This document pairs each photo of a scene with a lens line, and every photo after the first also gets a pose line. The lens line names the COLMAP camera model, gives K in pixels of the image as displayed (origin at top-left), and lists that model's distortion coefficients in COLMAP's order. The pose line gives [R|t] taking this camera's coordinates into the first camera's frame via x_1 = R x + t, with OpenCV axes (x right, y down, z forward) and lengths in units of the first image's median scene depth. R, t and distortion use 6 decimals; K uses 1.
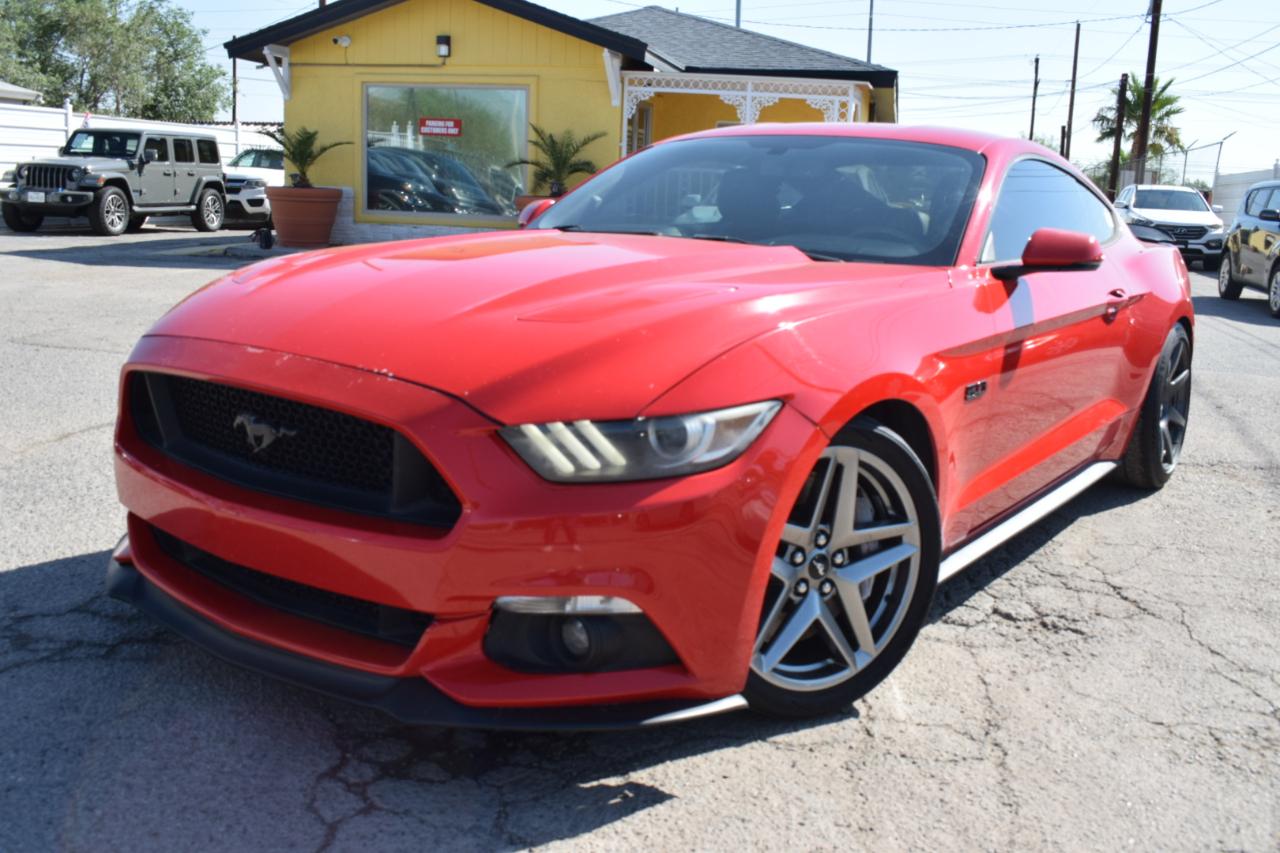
lens RADIAL K [[1241.6, 0, 660.2], [0, 1241.6, 421.7], [0, 0, 1]] dist [-0.083004, 0.009381]
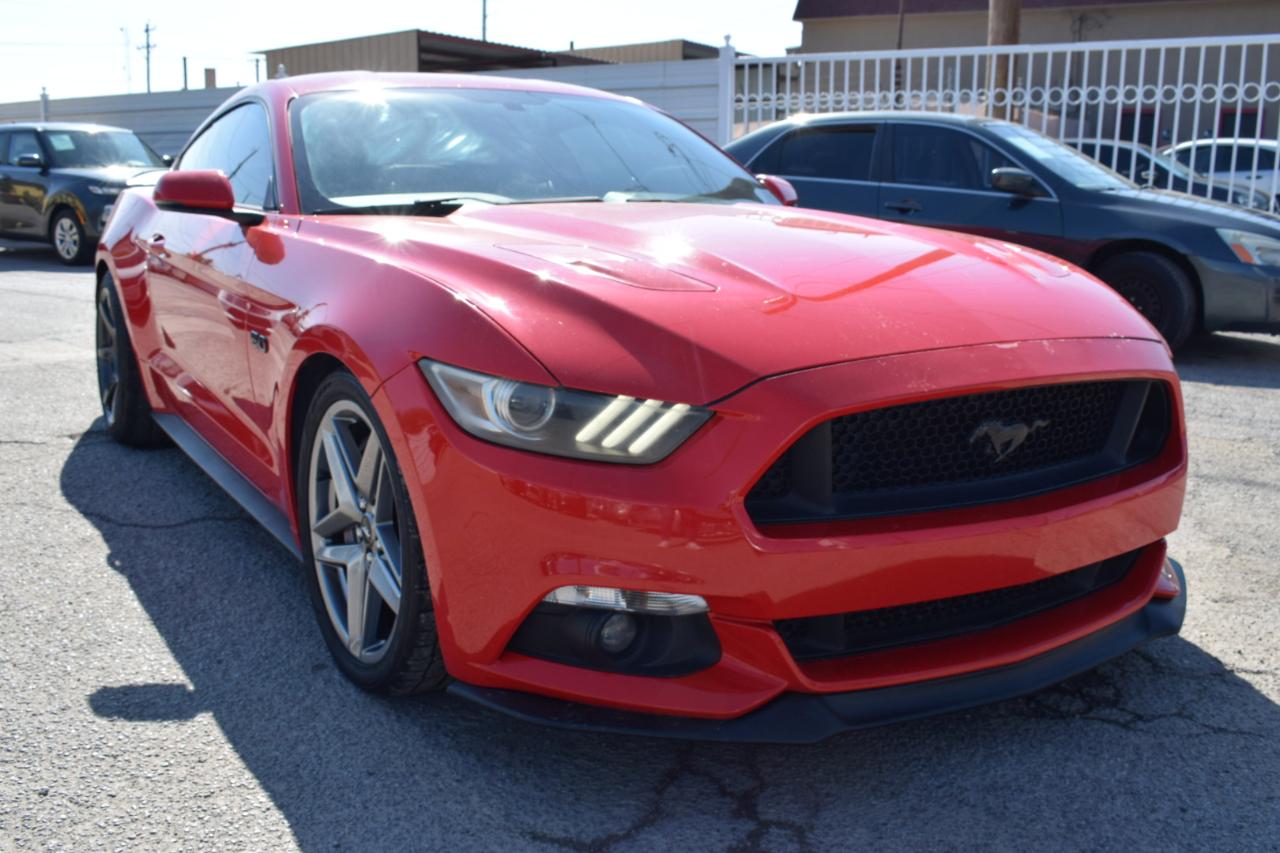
lens RADIAL K [[1241.6, 0, 660.2], [0, 1241.6, 421.7], [0, 0, 1]] dist [-0.083004, 0.009381]
pose [[0.354993, -0.216360, 0.909488, -0.729646], [0.171215, 0.971443, 0.164270, -0.114089], [-0.919057, 0.097404, 0.381899, 0.523795]]
